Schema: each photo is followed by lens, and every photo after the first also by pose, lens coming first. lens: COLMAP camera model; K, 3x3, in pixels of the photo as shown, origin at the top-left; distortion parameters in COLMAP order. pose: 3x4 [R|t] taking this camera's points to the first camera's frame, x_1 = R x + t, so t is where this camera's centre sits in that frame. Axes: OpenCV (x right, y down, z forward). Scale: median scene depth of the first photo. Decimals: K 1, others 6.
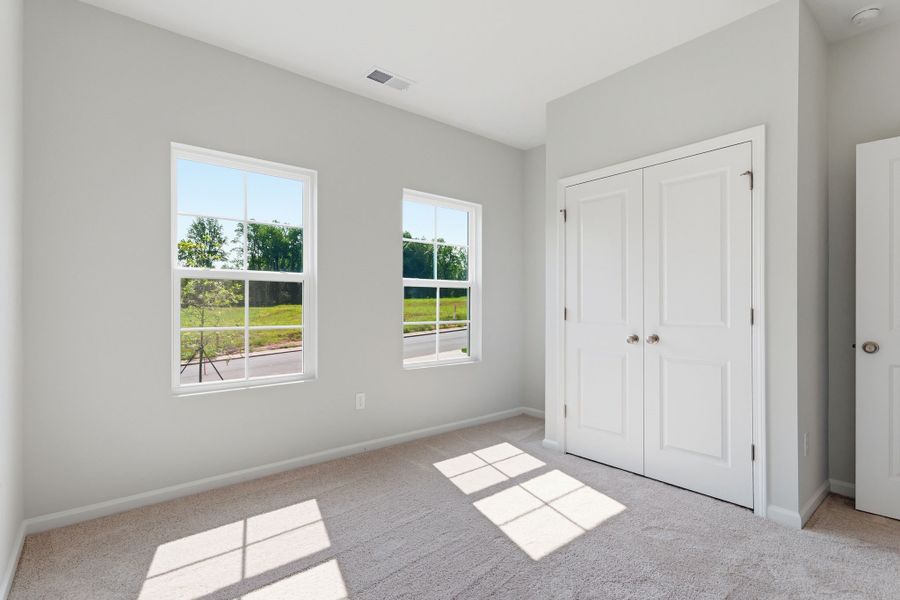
lens RADIAL K [[420.4, 0, 450.6], [0, 420.4, 305.1], [0, 0, 1]] dist [0.012320, -0.001495]
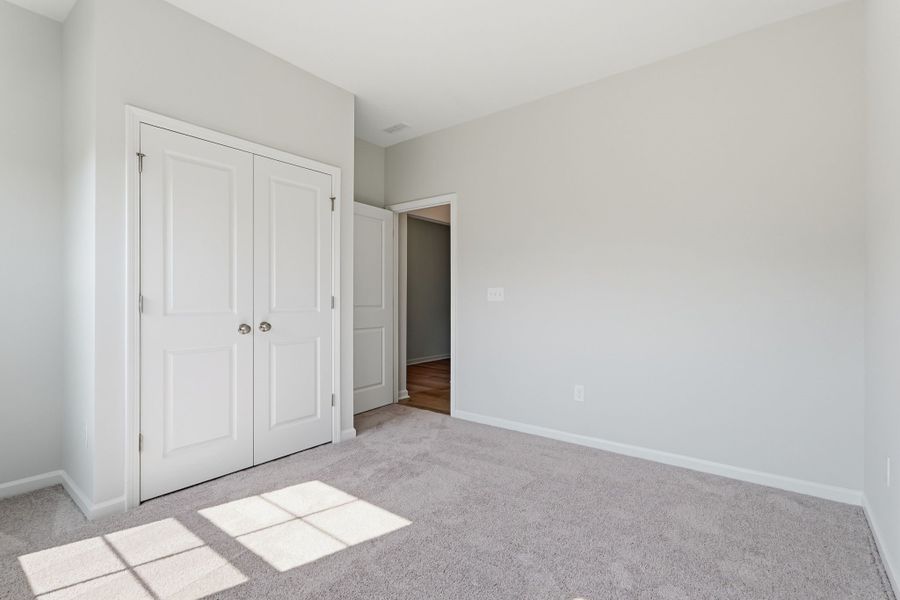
lens RADIAL K [[420.4, 0, 450.3], [0, 420.4, 294.4], [0, 0, 1]] dist [0.012320, -0.001495]
pose [[-0.188220, 0.007136, 0.982101, -0.620655], [-0.008898, 0.999920, -0.008971, 0.008334], [-0.982087, -0.010427, -0.188141, 0.761188]]
